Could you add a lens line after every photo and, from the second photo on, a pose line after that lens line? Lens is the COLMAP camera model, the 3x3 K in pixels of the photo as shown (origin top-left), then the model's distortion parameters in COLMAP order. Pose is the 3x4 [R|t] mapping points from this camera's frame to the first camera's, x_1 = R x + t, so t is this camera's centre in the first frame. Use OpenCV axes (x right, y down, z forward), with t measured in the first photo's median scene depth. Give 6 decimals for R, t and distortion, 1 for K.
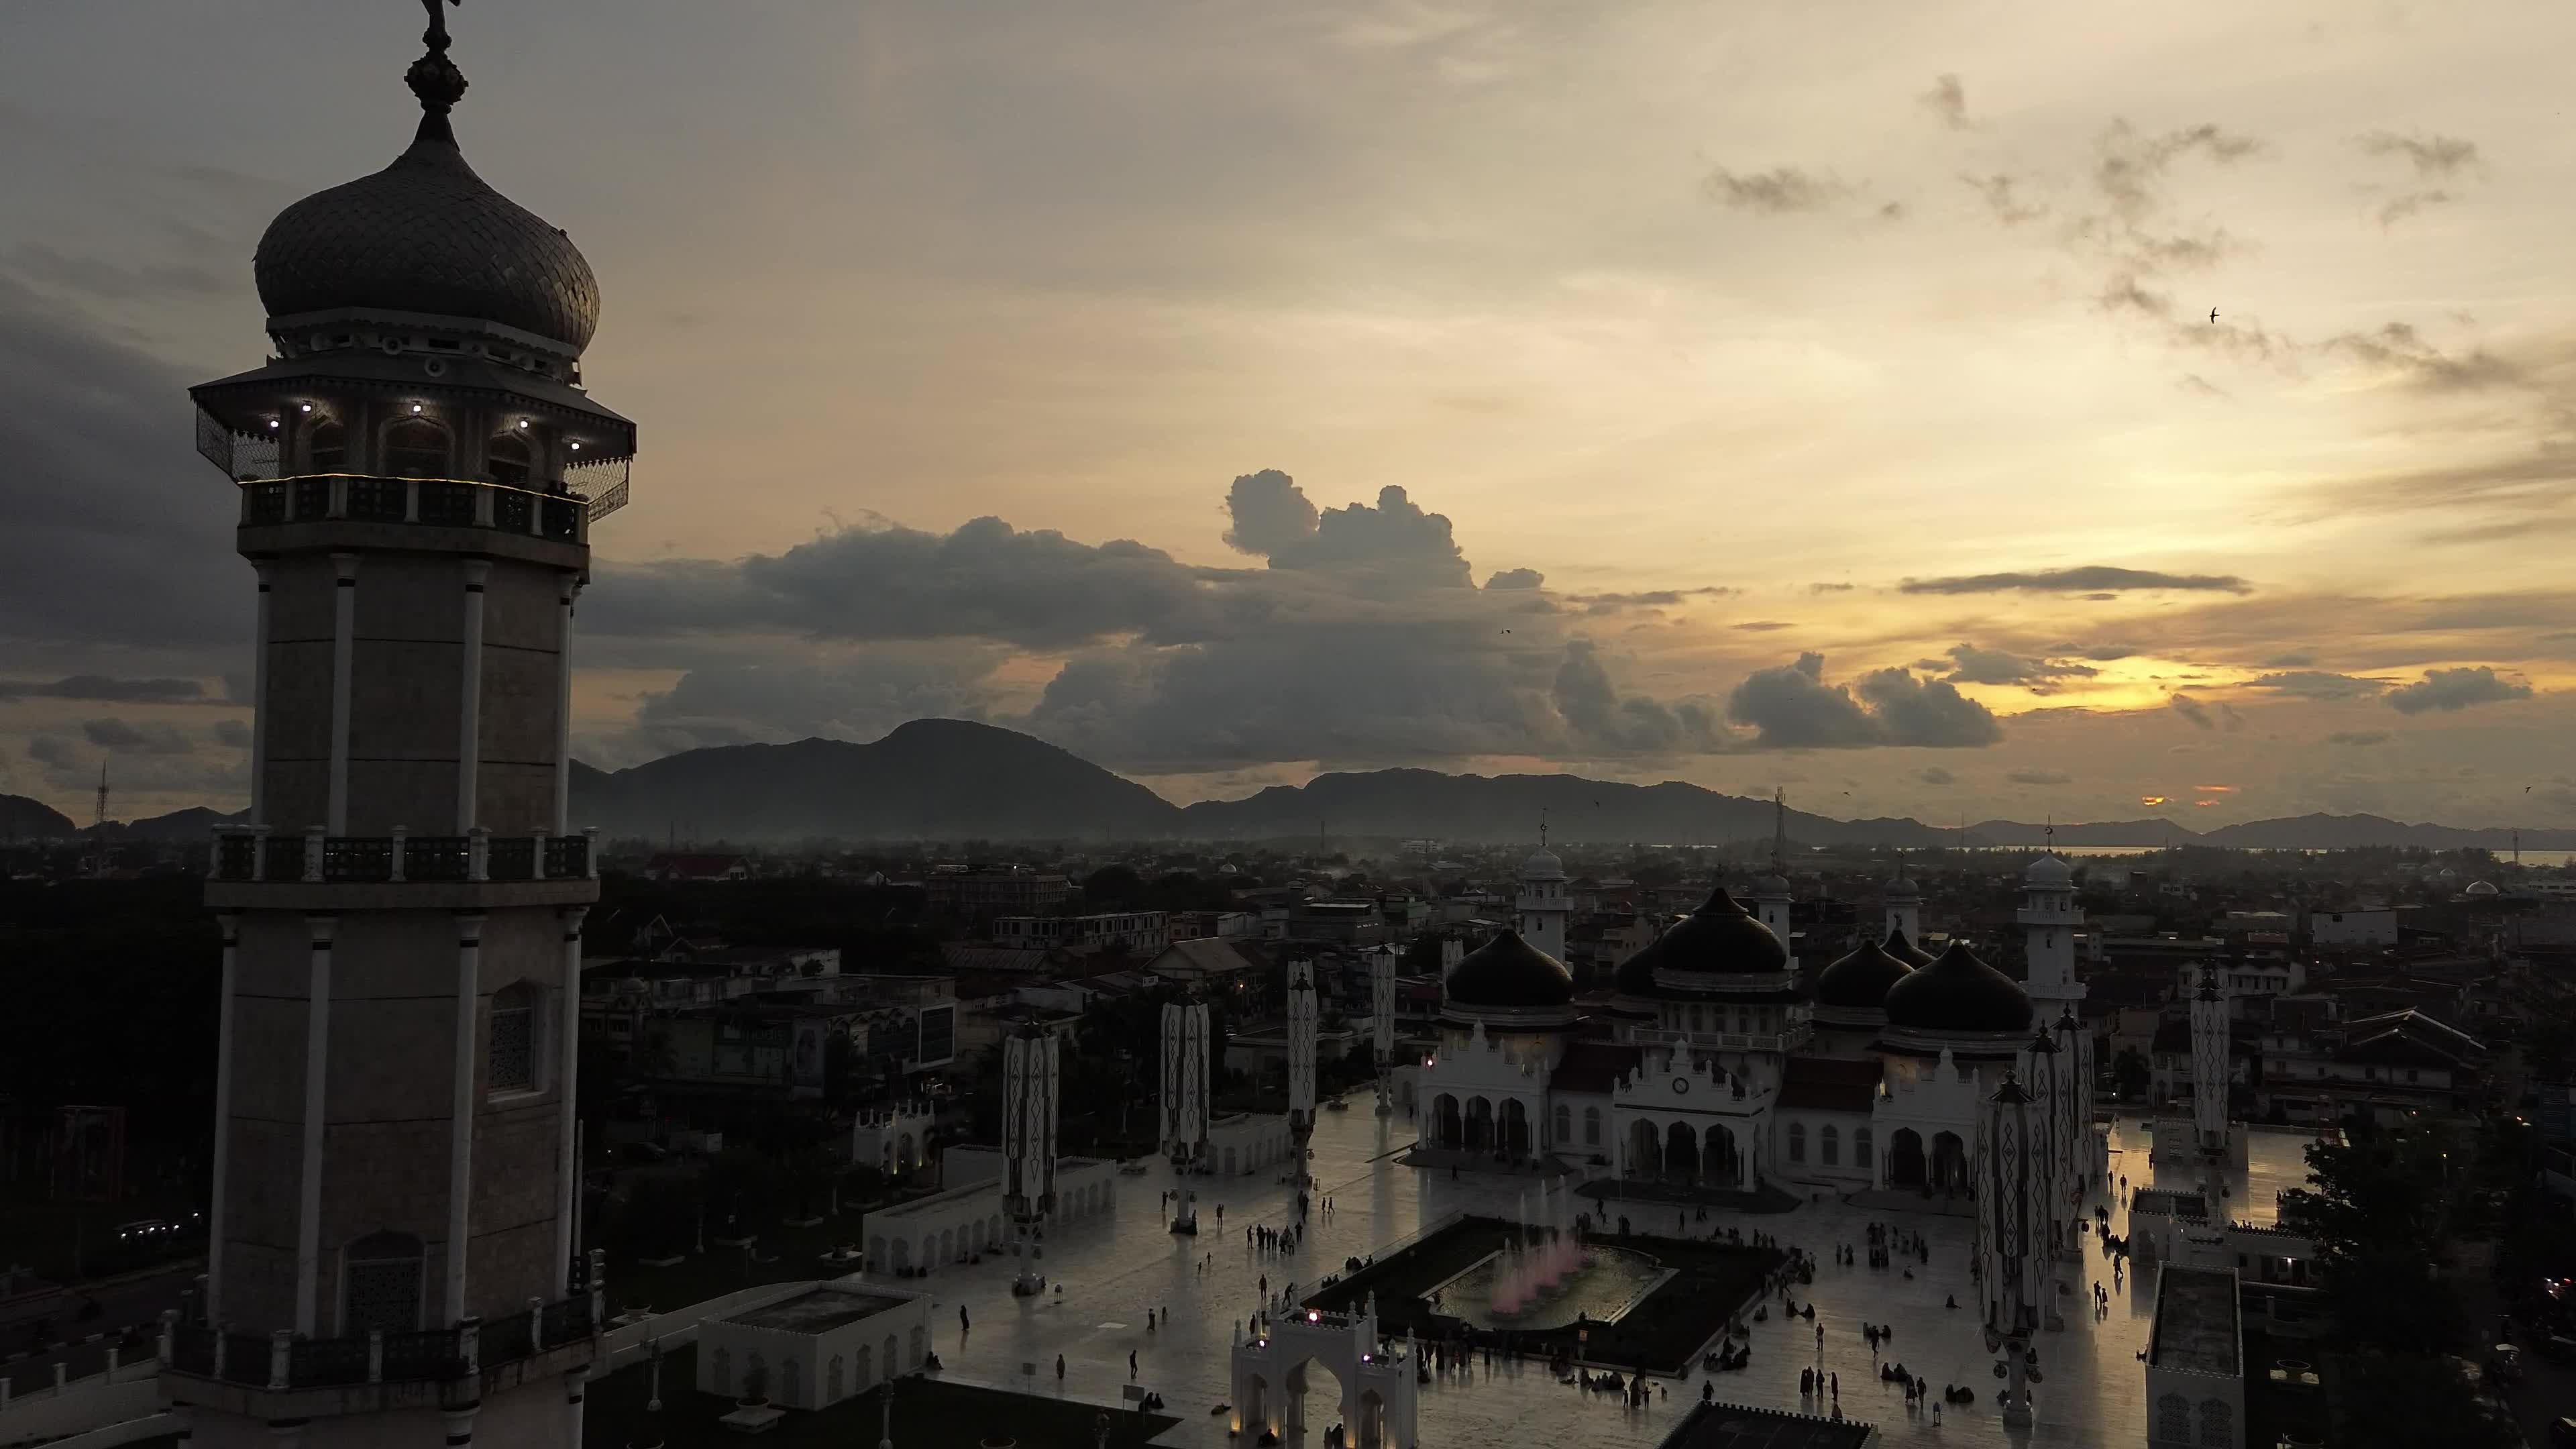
lens RADIAL K [[1895.8, 0, 1288.0], [0, 1895.8, 724.5], [0, 0, 1]] dist [0.080756, -0.088692]
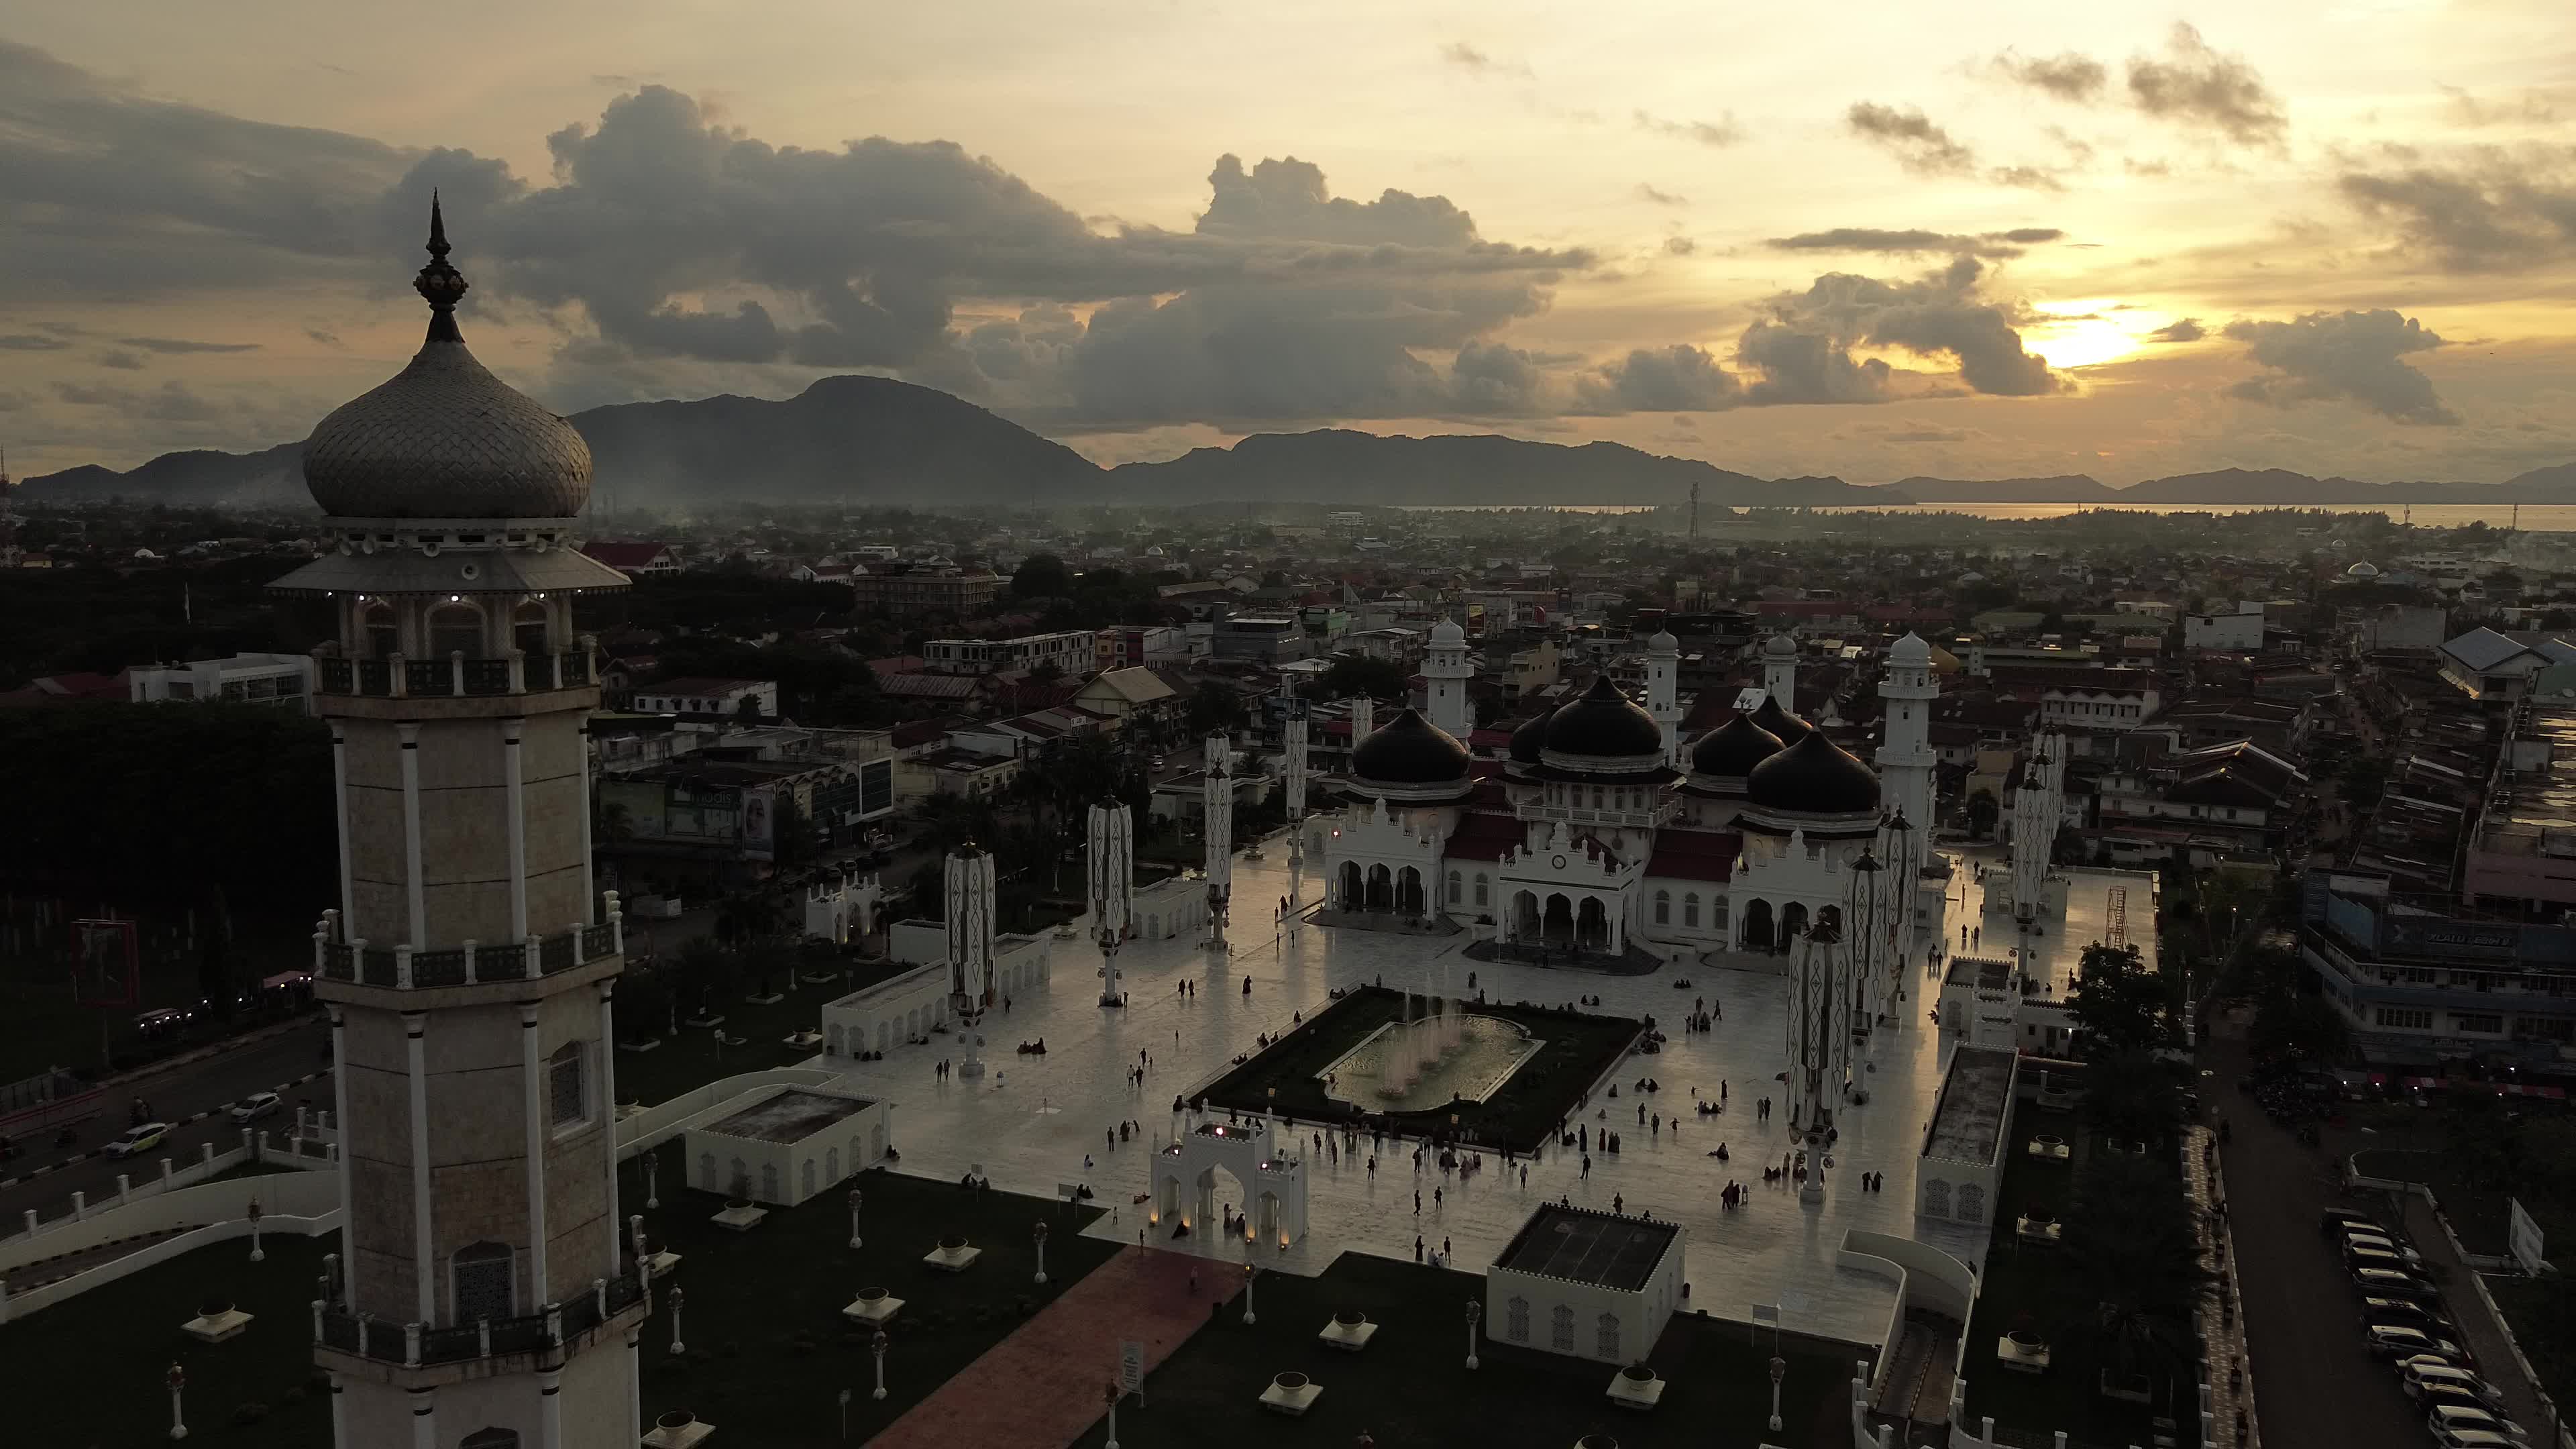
lens RADIAL K [[1895.8, 0, 1288.0], [0, 1895.8, 724.5], [0, 0, 1]] dist [0.080756, -0.088692]
pose [[0.999290, -0.005633, 0.037245, 0.007061], [-0.001063, 0.984146, 0.177356, -0.077397], [-0.037654, -0.177270, 0.983442, -0.058346]]
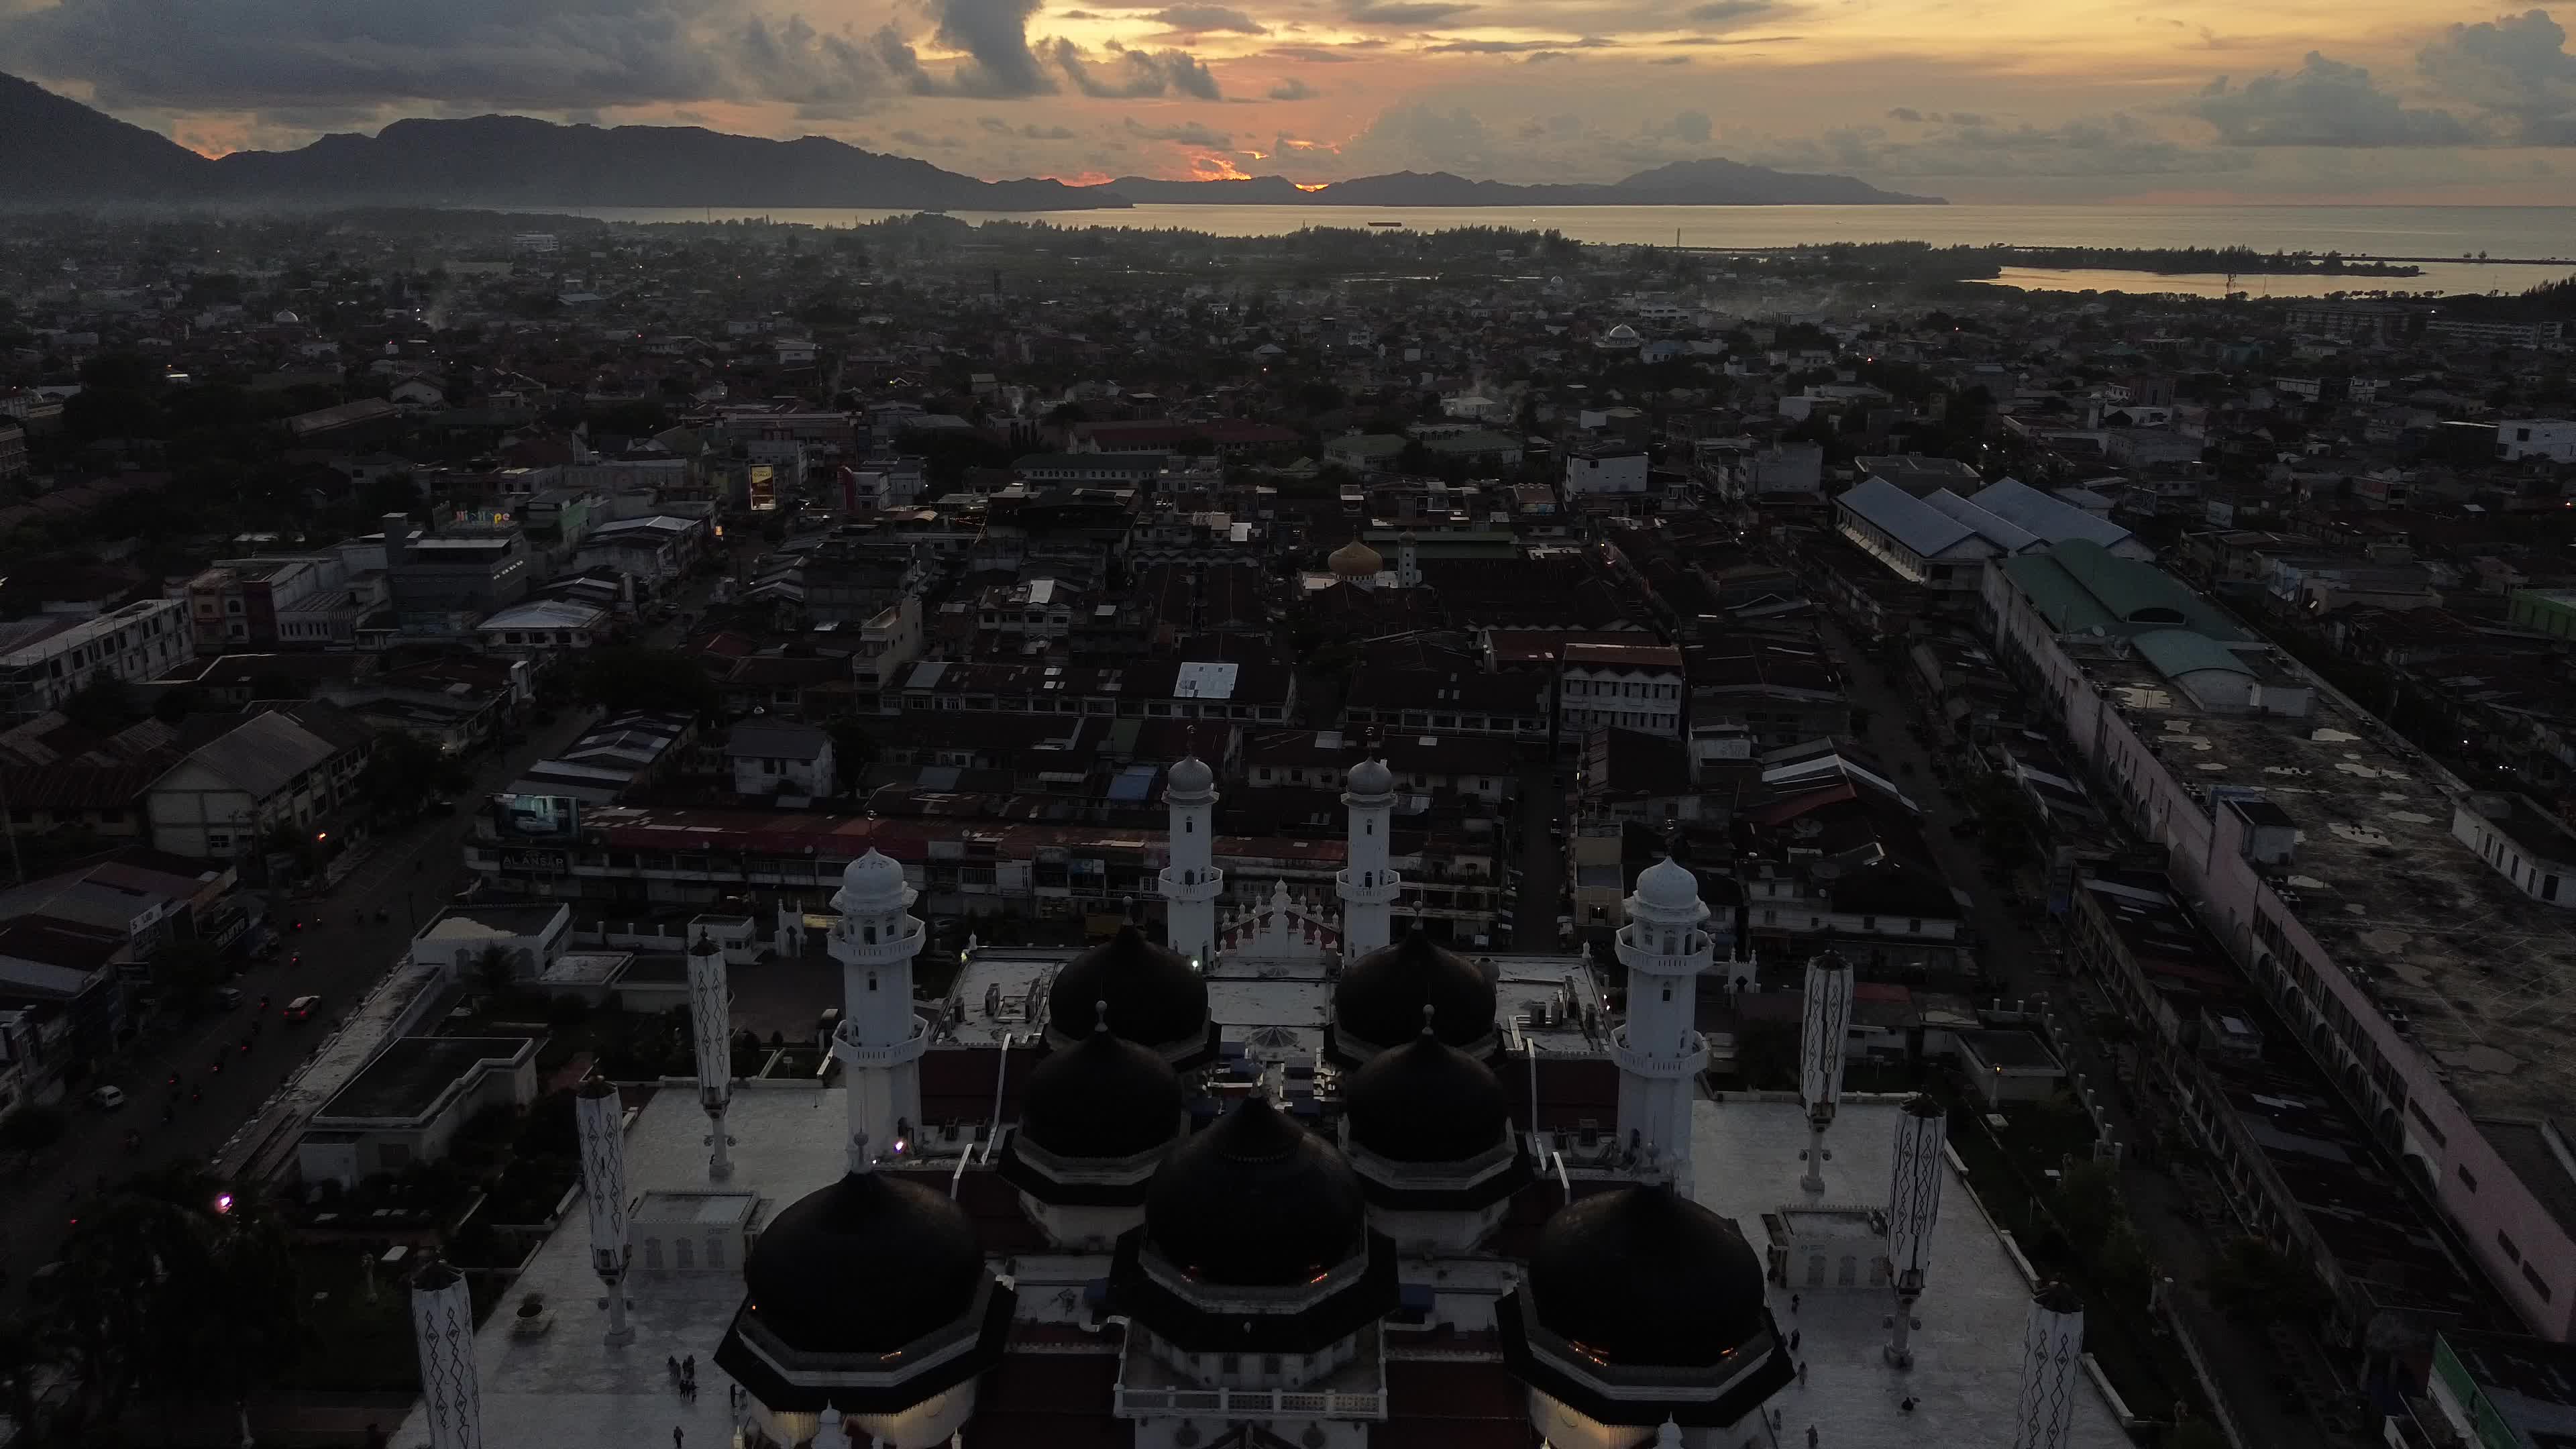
lens RADIAL K [[1901.1, 0, 1286.5], [0, 1901.1, 720.2], [0, 0, 1]] dist [0.076021, -0.076764]
pose [[0.908009, -0.112201, 0.403647, 0.022385], [-0.023753, 0.948134, 0.316983, -0.194994], [-0.418277, -0.297412, 0.858248, 0.548529]]
